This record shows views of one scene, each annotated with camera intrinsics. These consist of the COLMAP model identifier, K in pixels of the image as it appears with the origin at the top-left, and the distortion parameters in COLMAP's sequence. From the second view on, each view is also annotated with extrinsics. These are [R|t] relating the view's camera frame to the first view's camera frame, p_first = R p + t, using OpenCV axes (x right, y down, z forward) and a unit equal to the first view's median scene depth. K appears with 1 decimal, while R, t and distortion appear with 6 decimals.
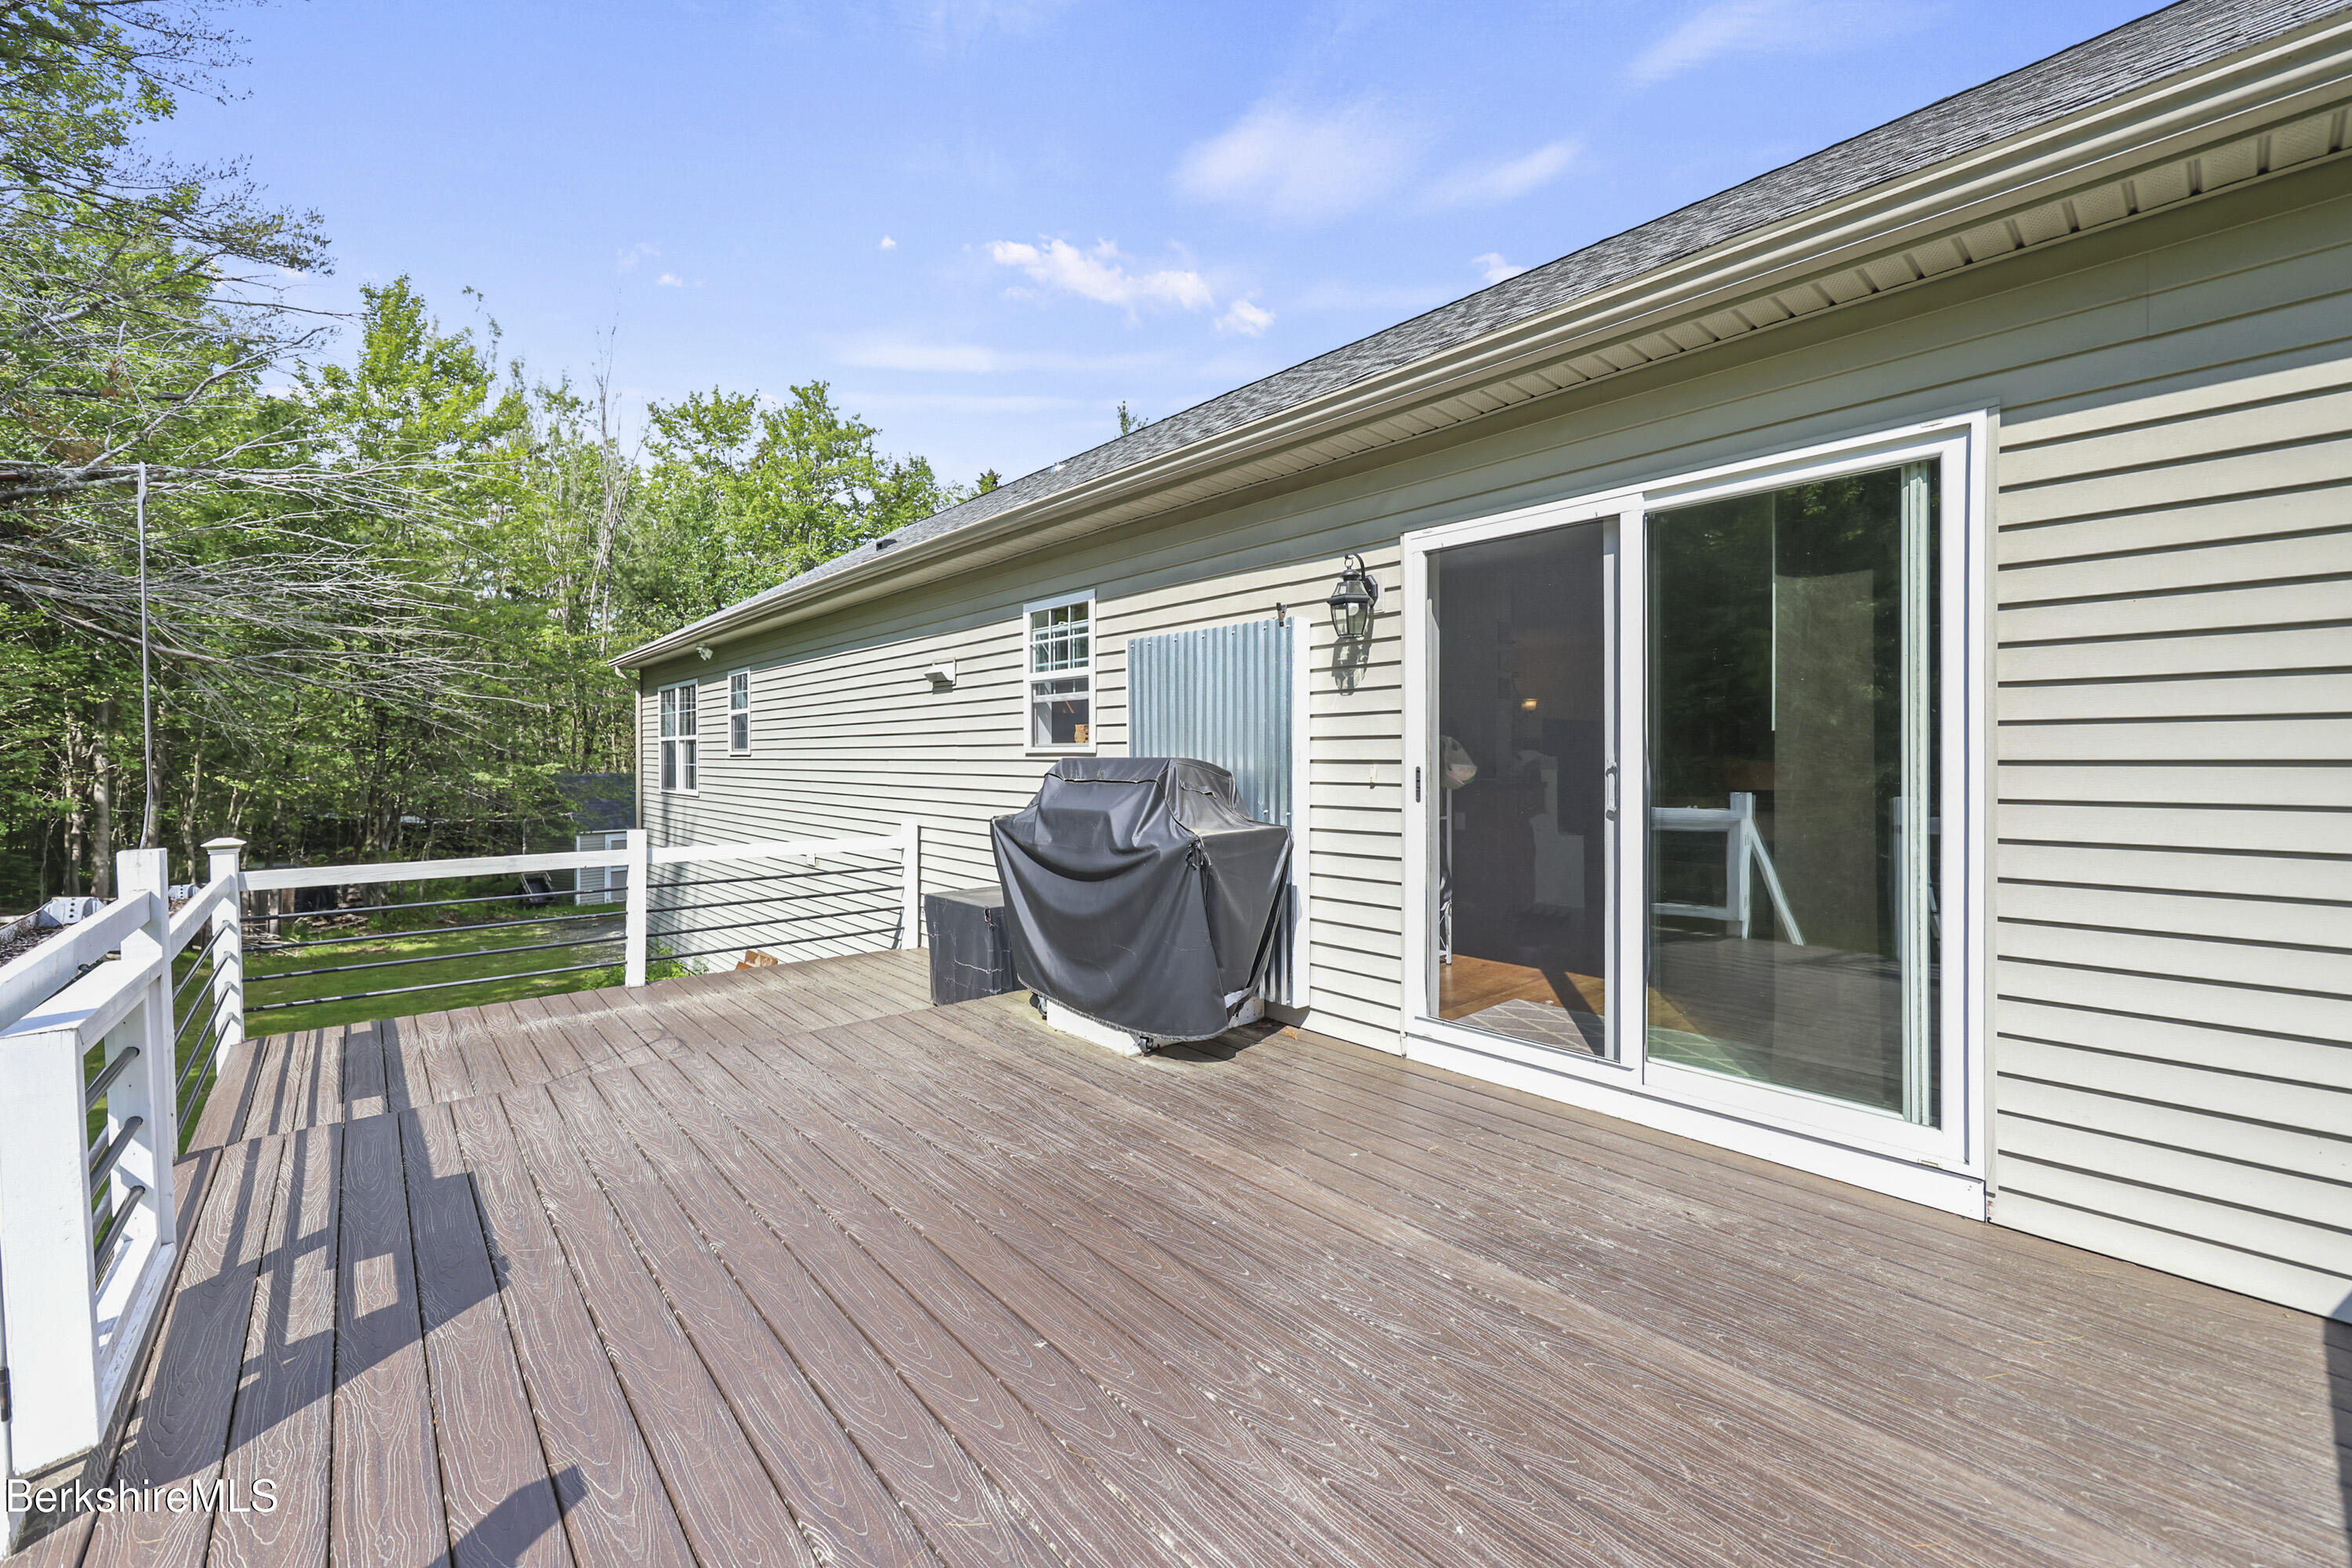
lens RADIAL K [[950.8, 0, 1176.3], [0, 950.8, 755.7], [0, 0, 1]] dist [-0.001313, -0.000187]
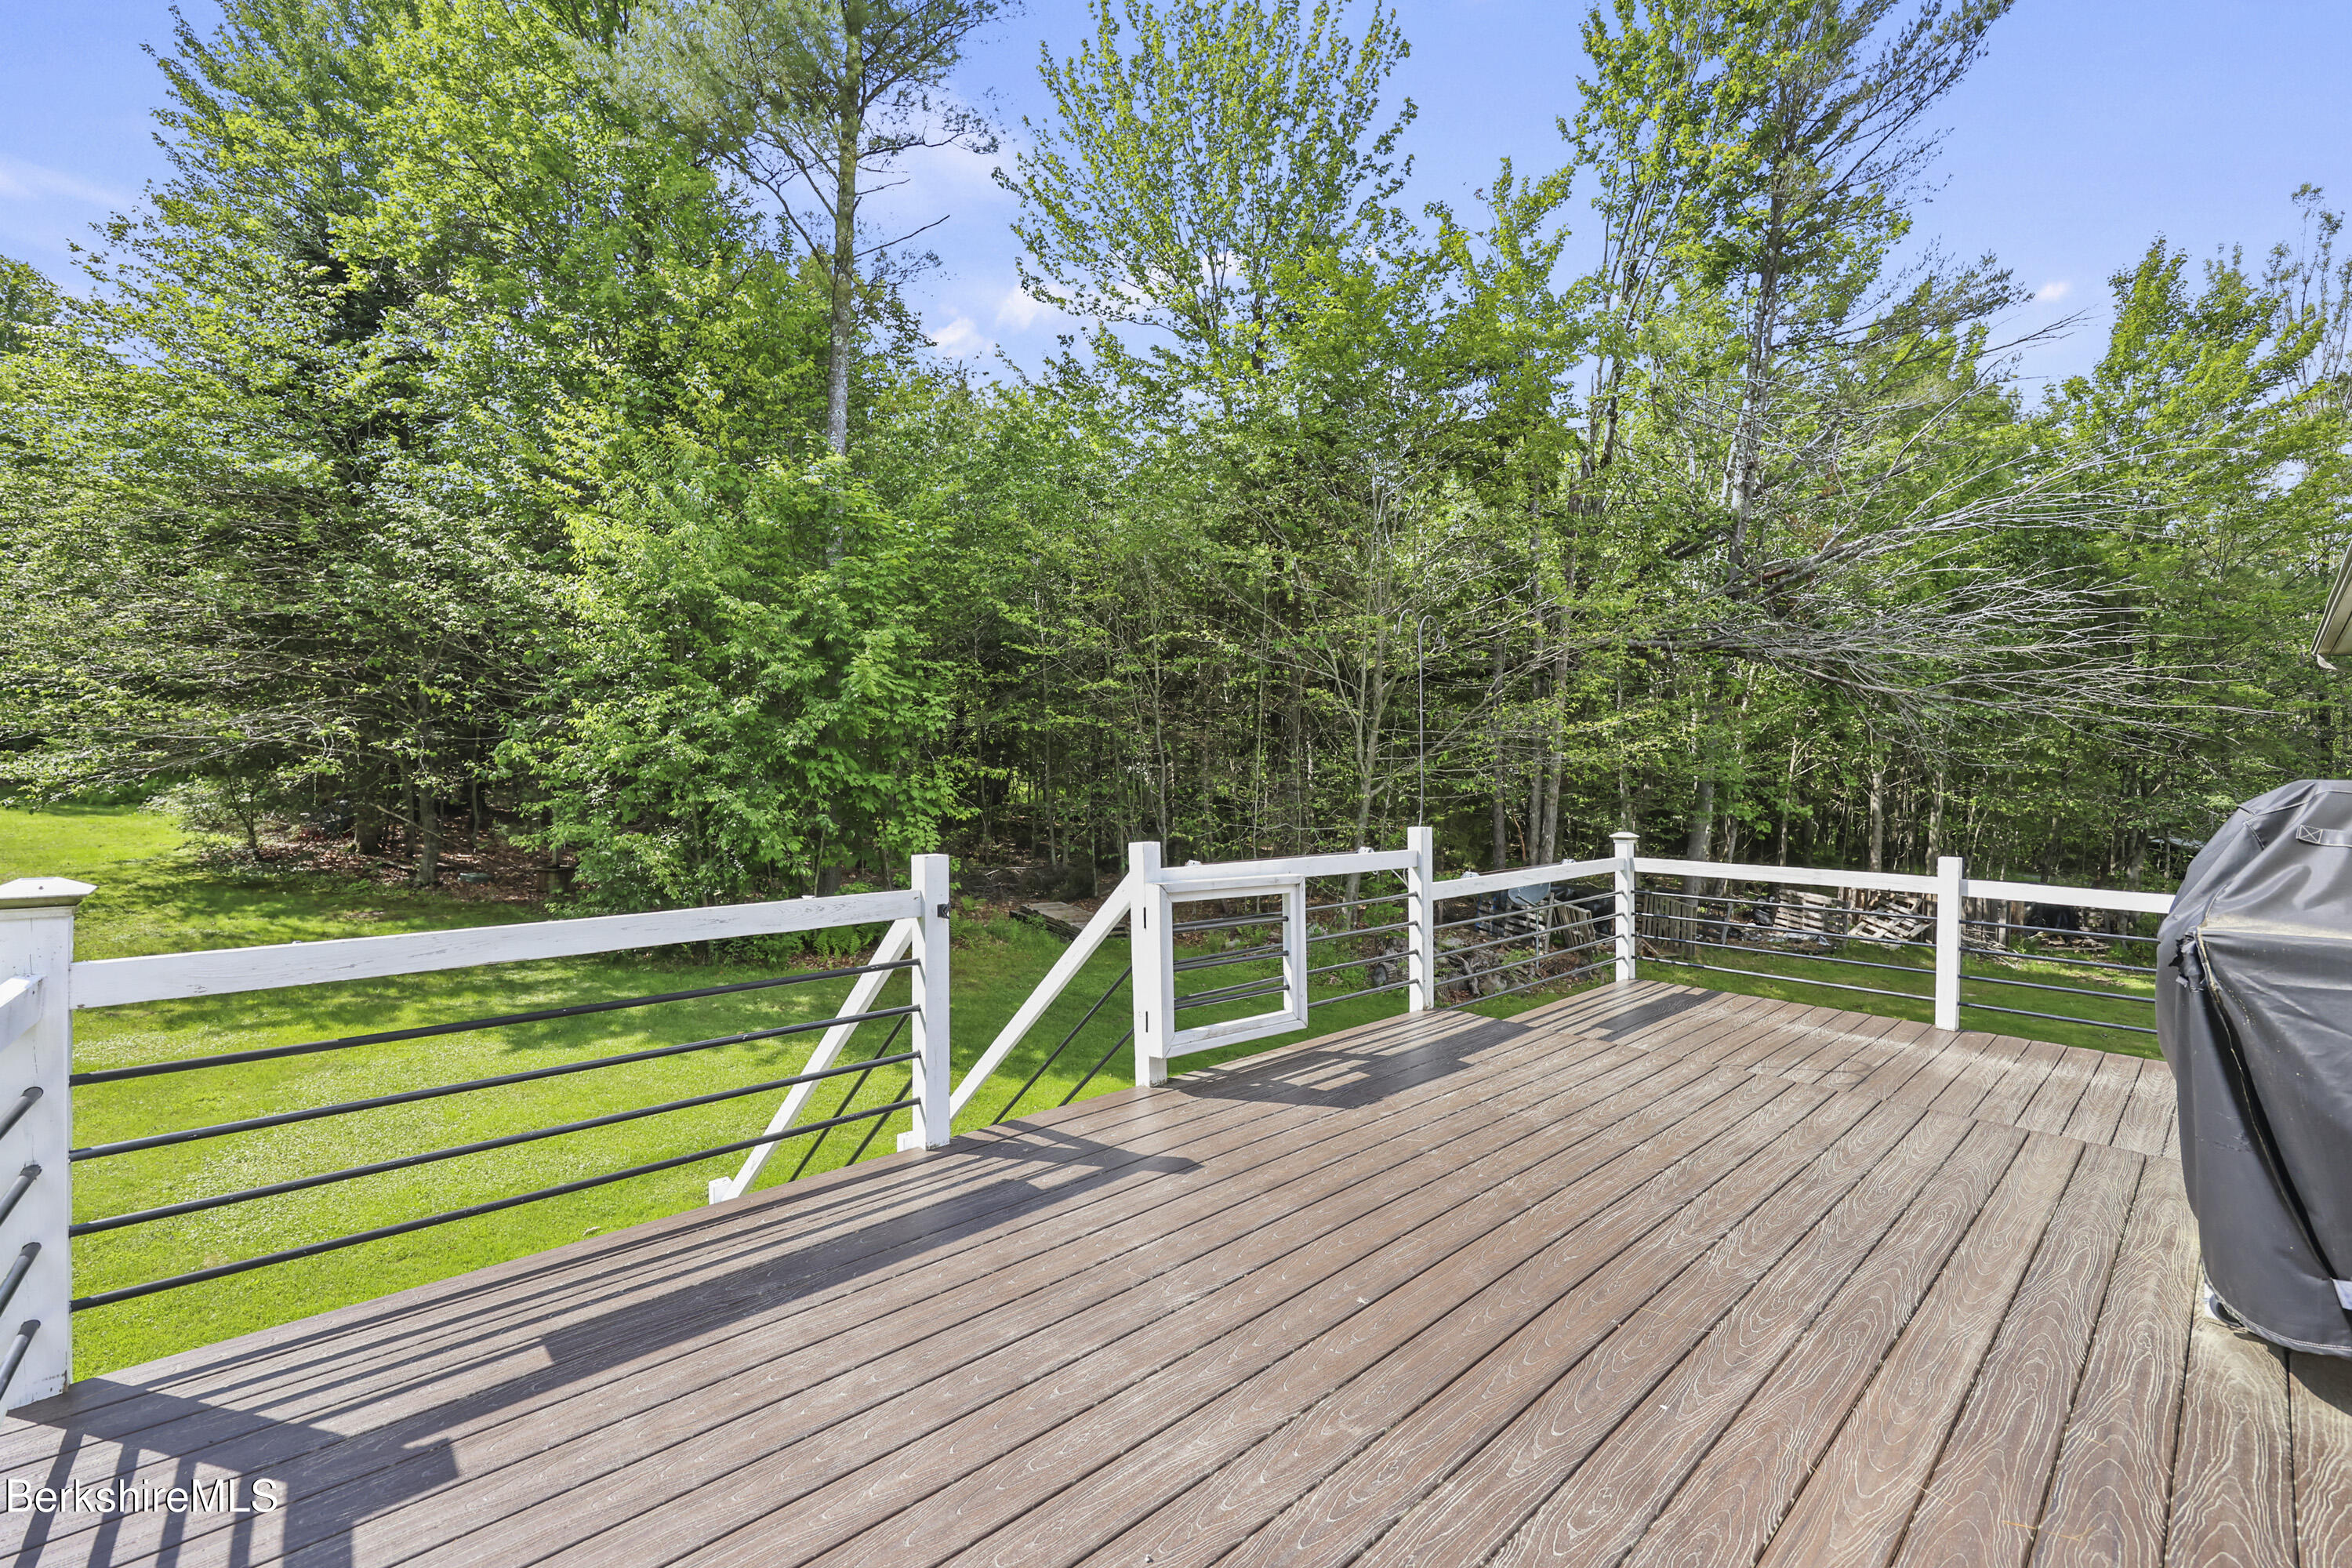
lens RADIAL K [[947.3, 0, 1179.6], [0, 947.3, 777.8], [0, 0, 1]] dist [-0.000866, -0.000053]
pose [[0.006536, 0.004310, -0.999969, 0.555170], [-0.000503, 0.999991, 0.004307, -0.001781], [0.999979, 0.000475, 0.006538, 0.442379]]
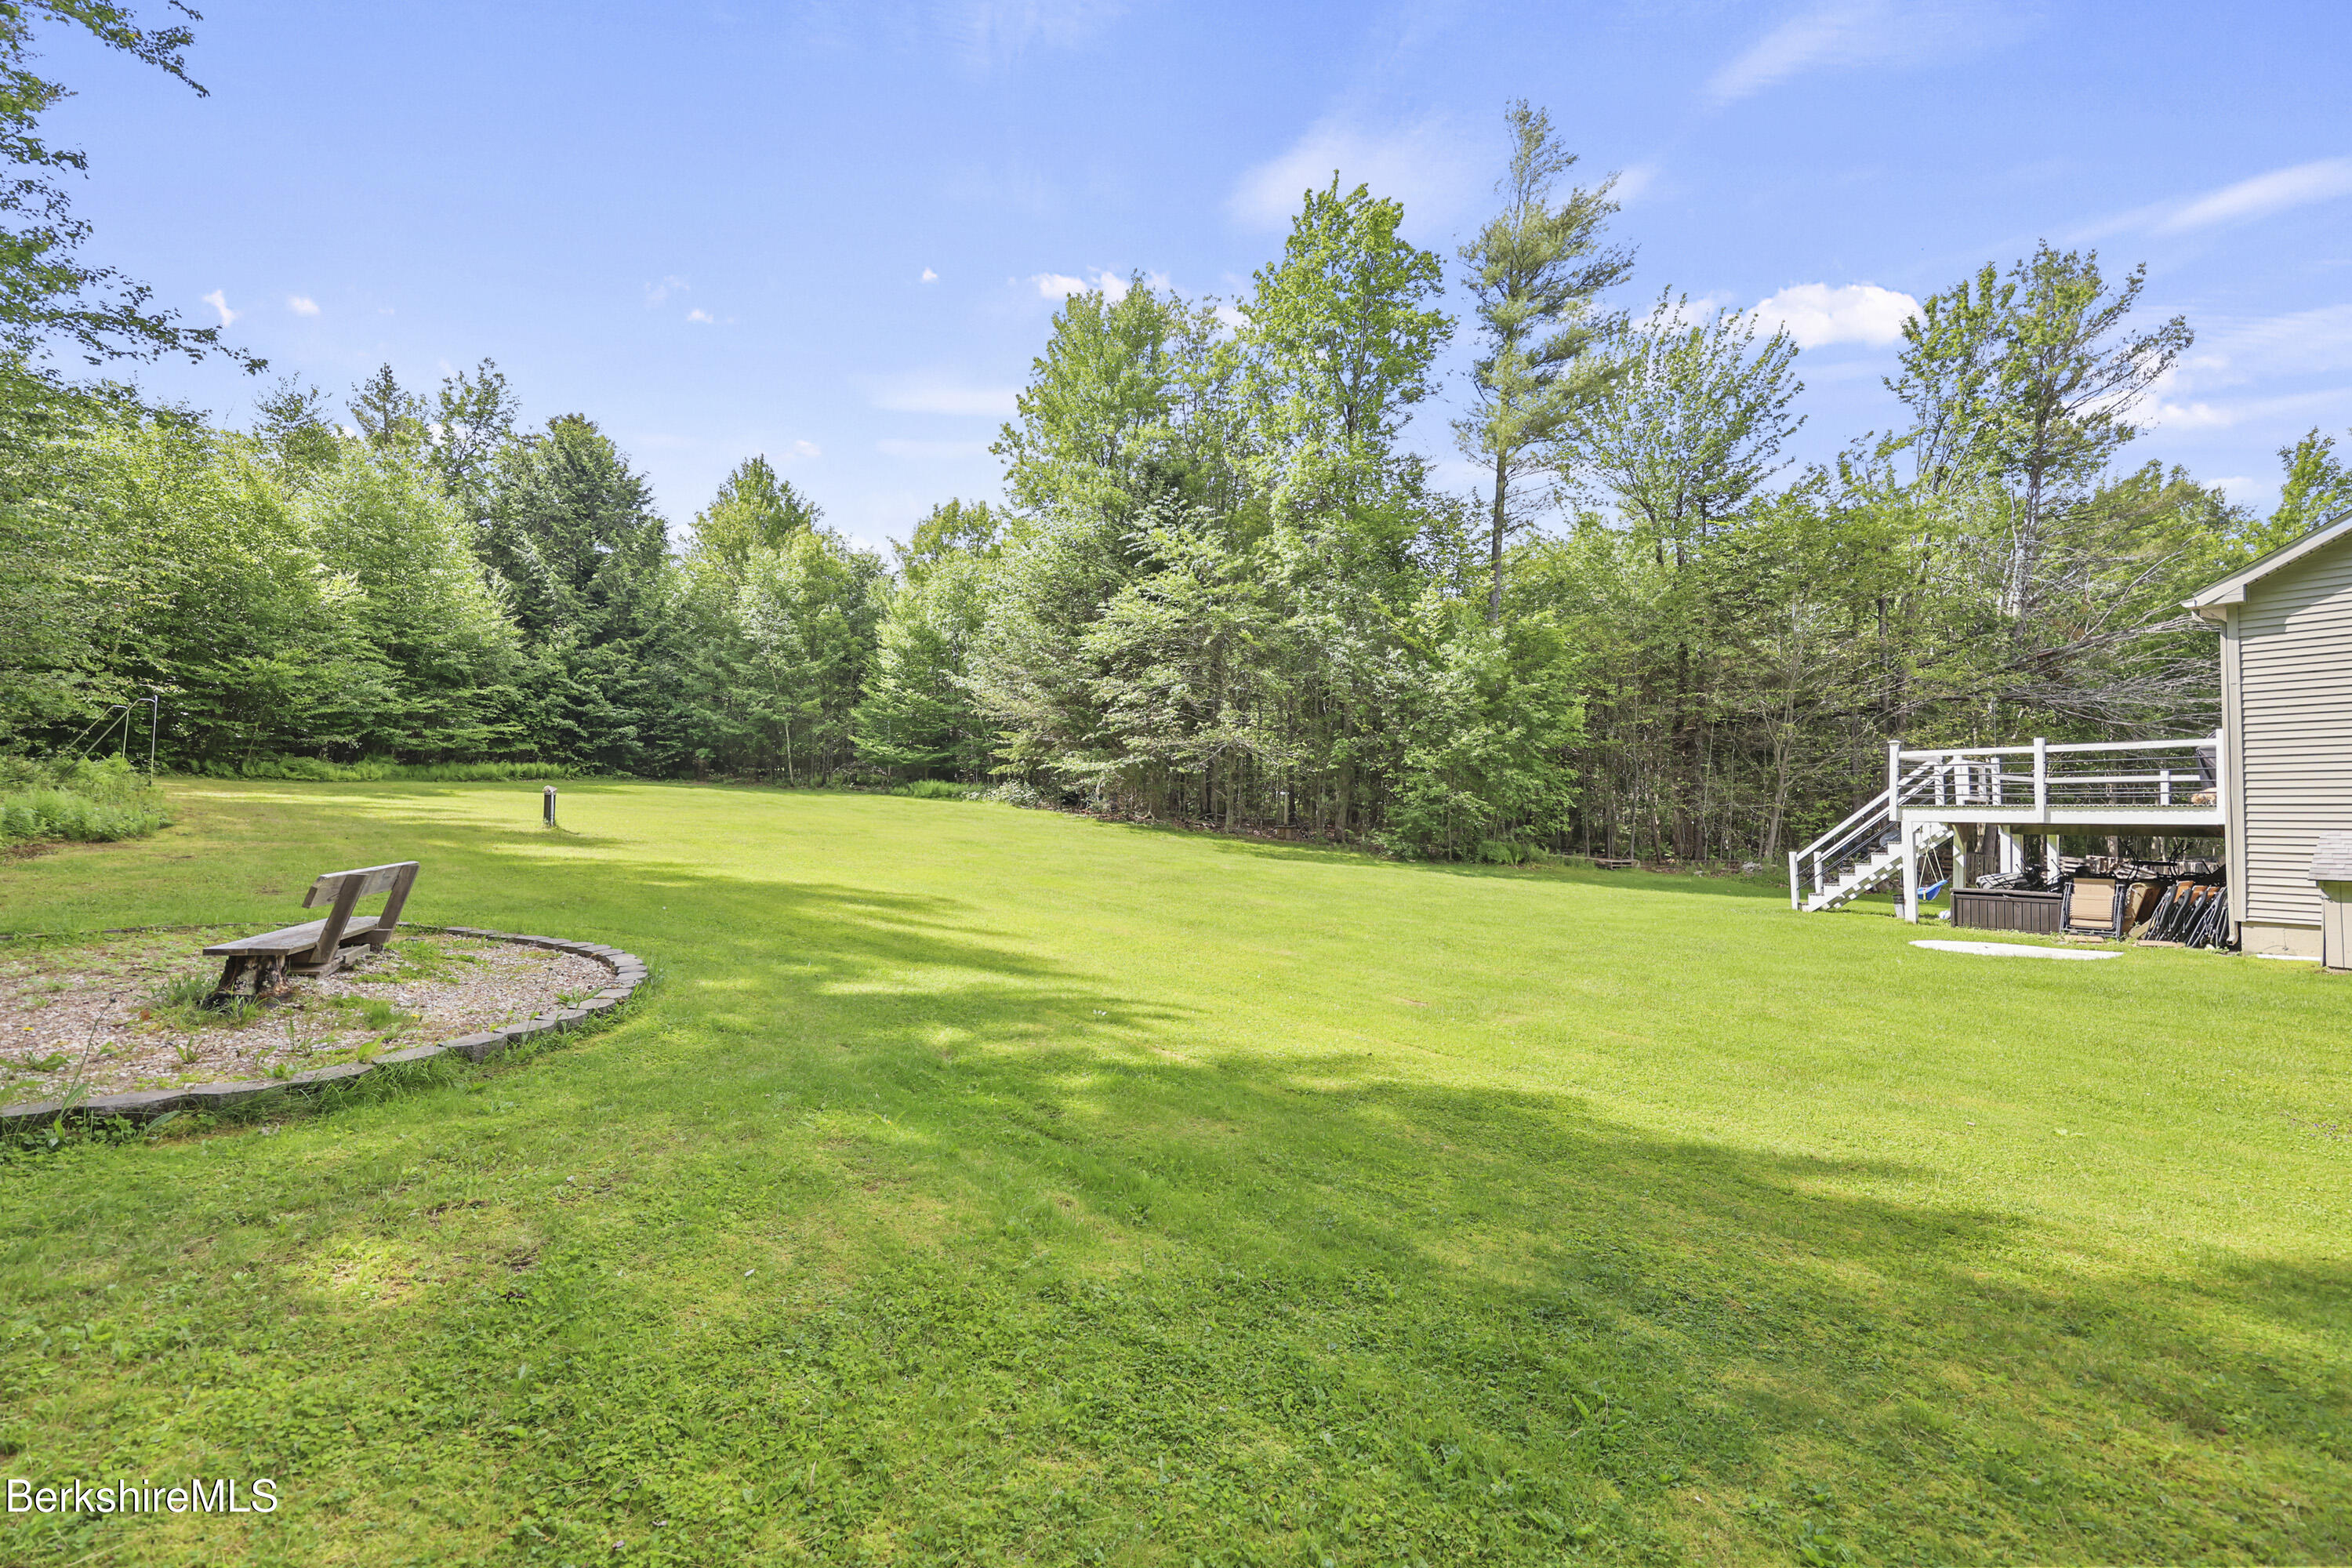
lens RADIAL K [[956.3, 0, 1185.7], [0, 956.3, 787.6], [0, 0, 1]] dist [-0.000875, 0.003763]
pose [[-0.107801, -0.035634, -0.993534, 4.589580], [-0.007998, 0.999356, -0.034975, 0.441170], [0.994140, 0.004176, -0.108016, -2.876026]]
